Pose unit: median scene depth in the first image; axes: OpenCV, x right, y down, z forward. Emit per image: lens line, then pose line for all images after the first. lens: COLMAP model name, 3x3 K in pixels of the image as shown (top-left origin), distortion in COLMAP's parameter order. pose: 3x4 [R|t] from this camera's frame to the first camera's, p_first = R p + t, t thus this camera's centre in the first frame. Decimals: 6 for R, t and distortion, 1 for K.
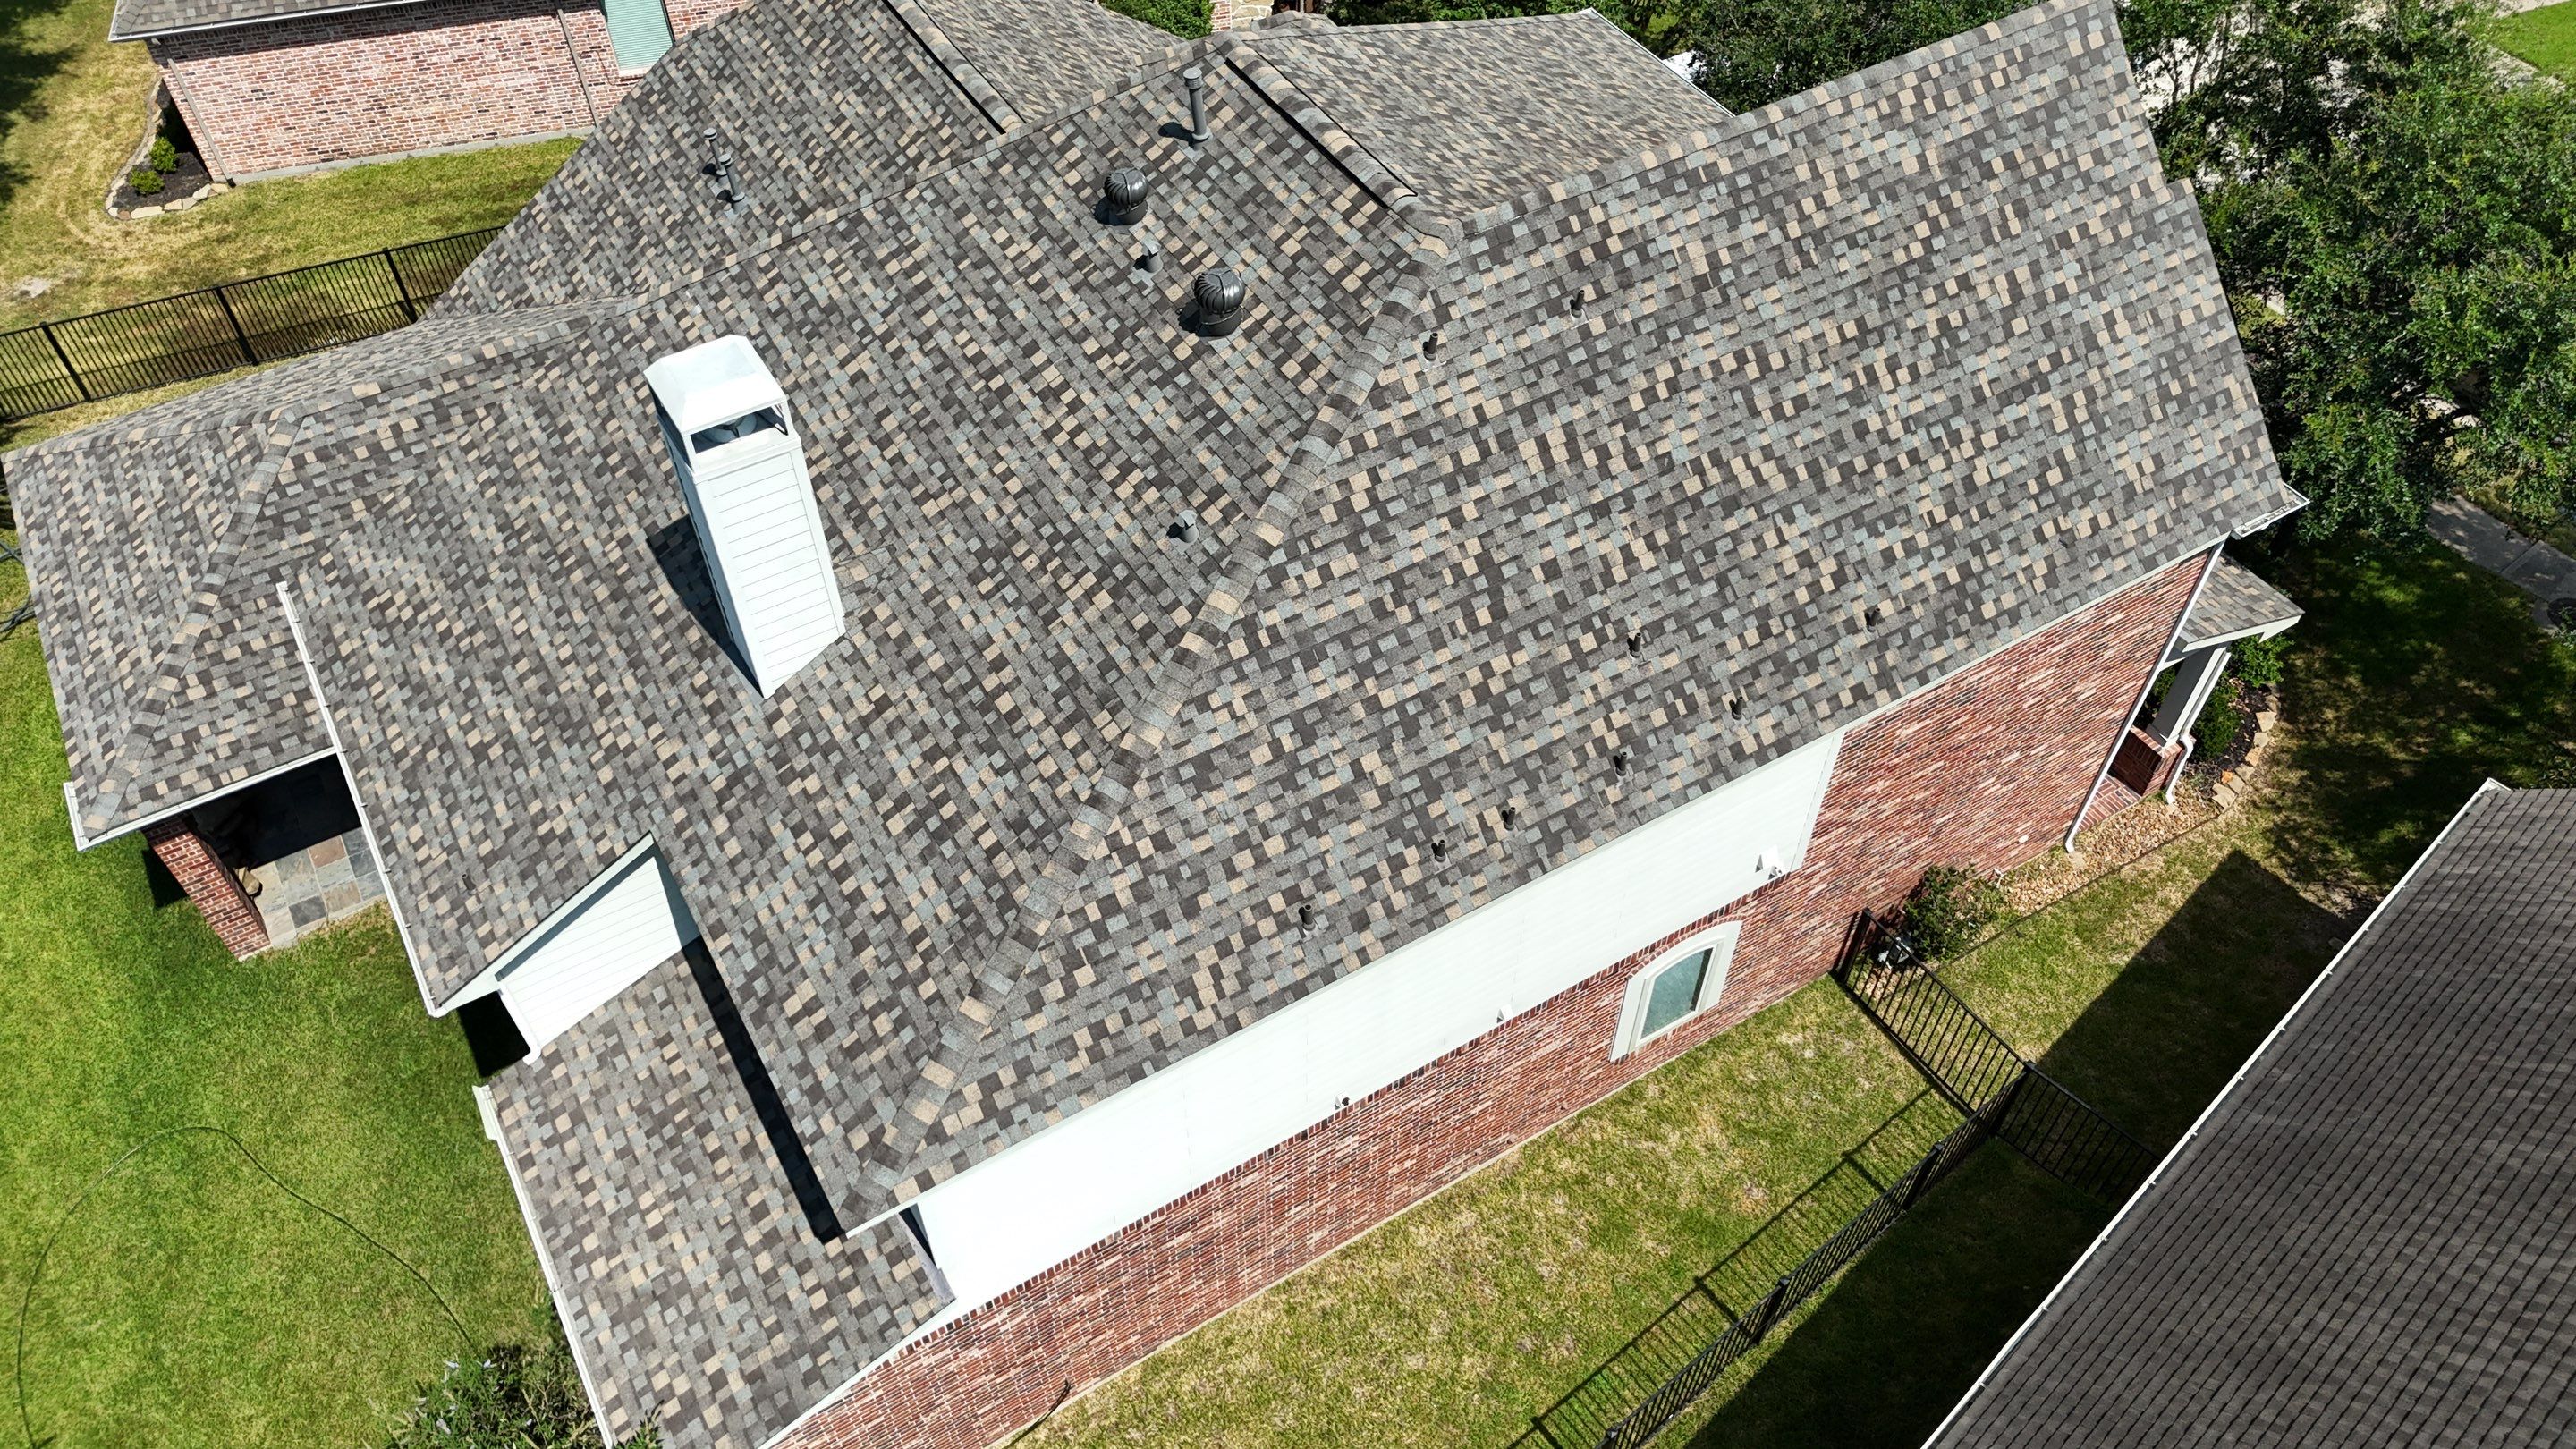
lens RADIAL K [[1895.1, 0, 1297.5], [0, 1895.1, 730.5], [0, 0, 1]] dist [0.079052, -0.090790]
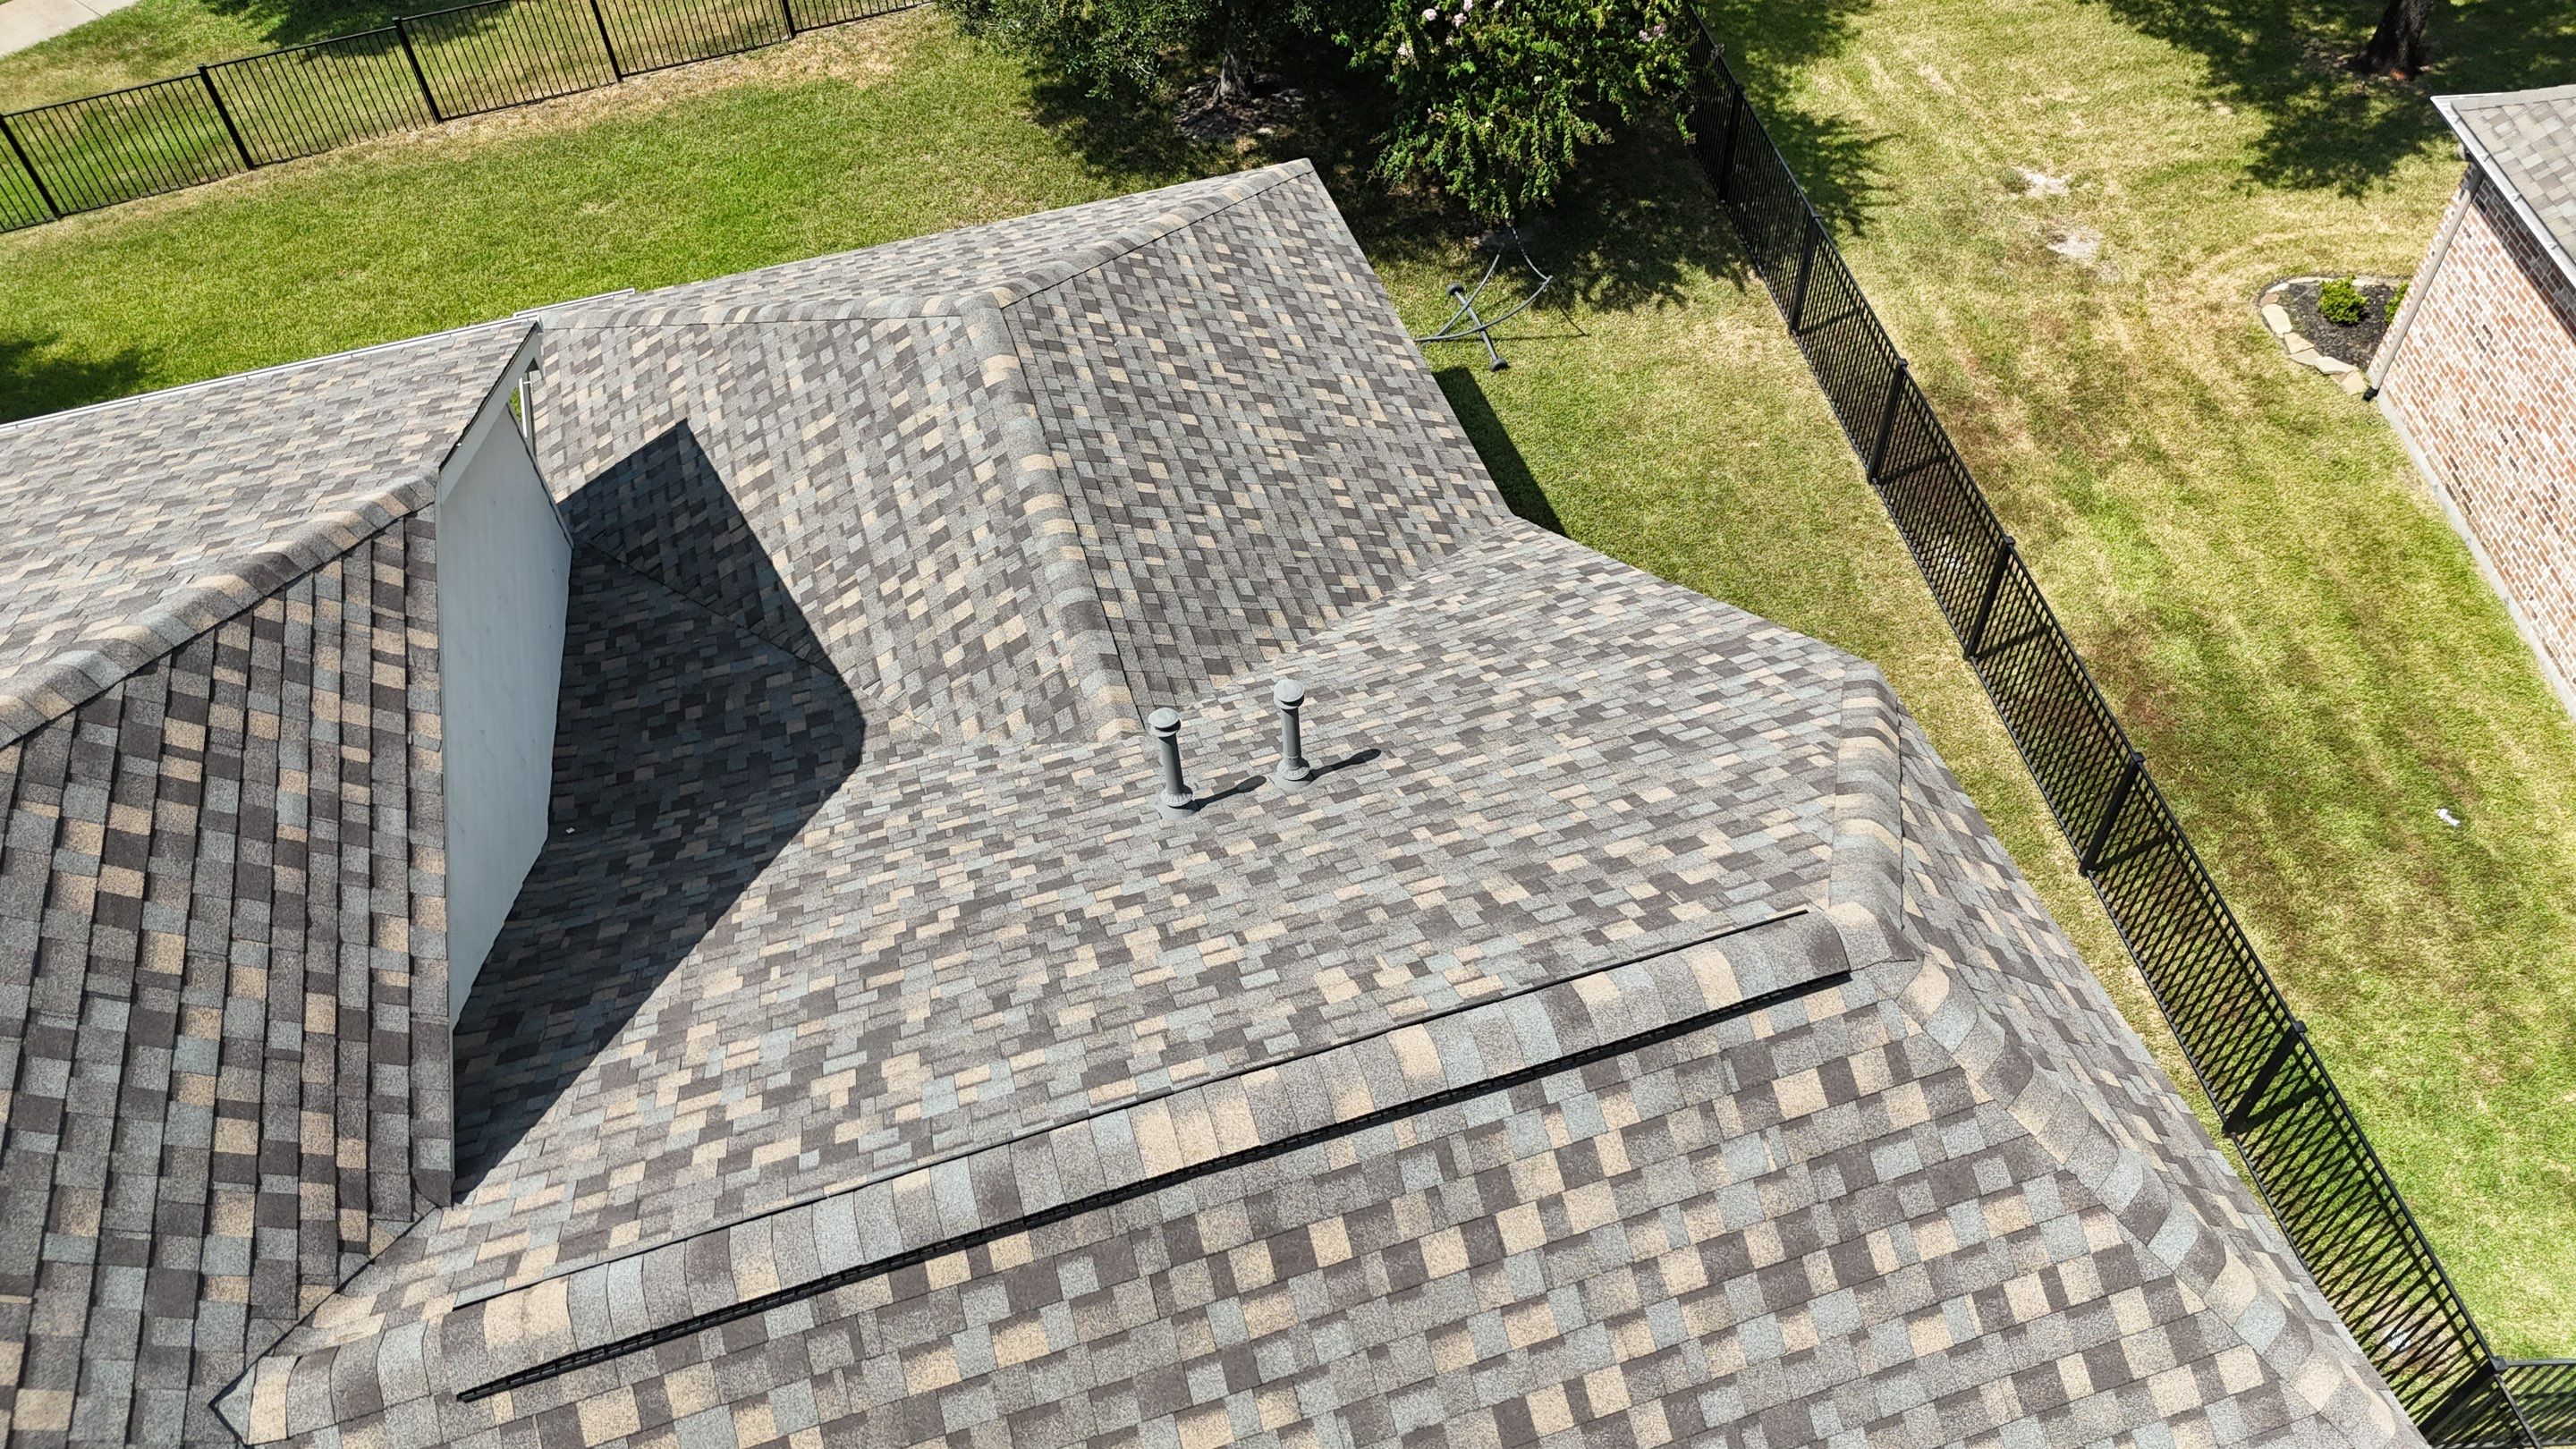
lens RADIAL K [[1895.1, 0, 1283.7], [0, 1895.1, 720.7], [0, 0, 1]] dist [0.079052, -0.090790]
pose [[-0.235670, 0.744203, -0.624997, -0.077411], [-0.710144, 0.307160, 0.633521, -0.732878], [0.663442, 0.593139, 0.456103, 1.087950]]
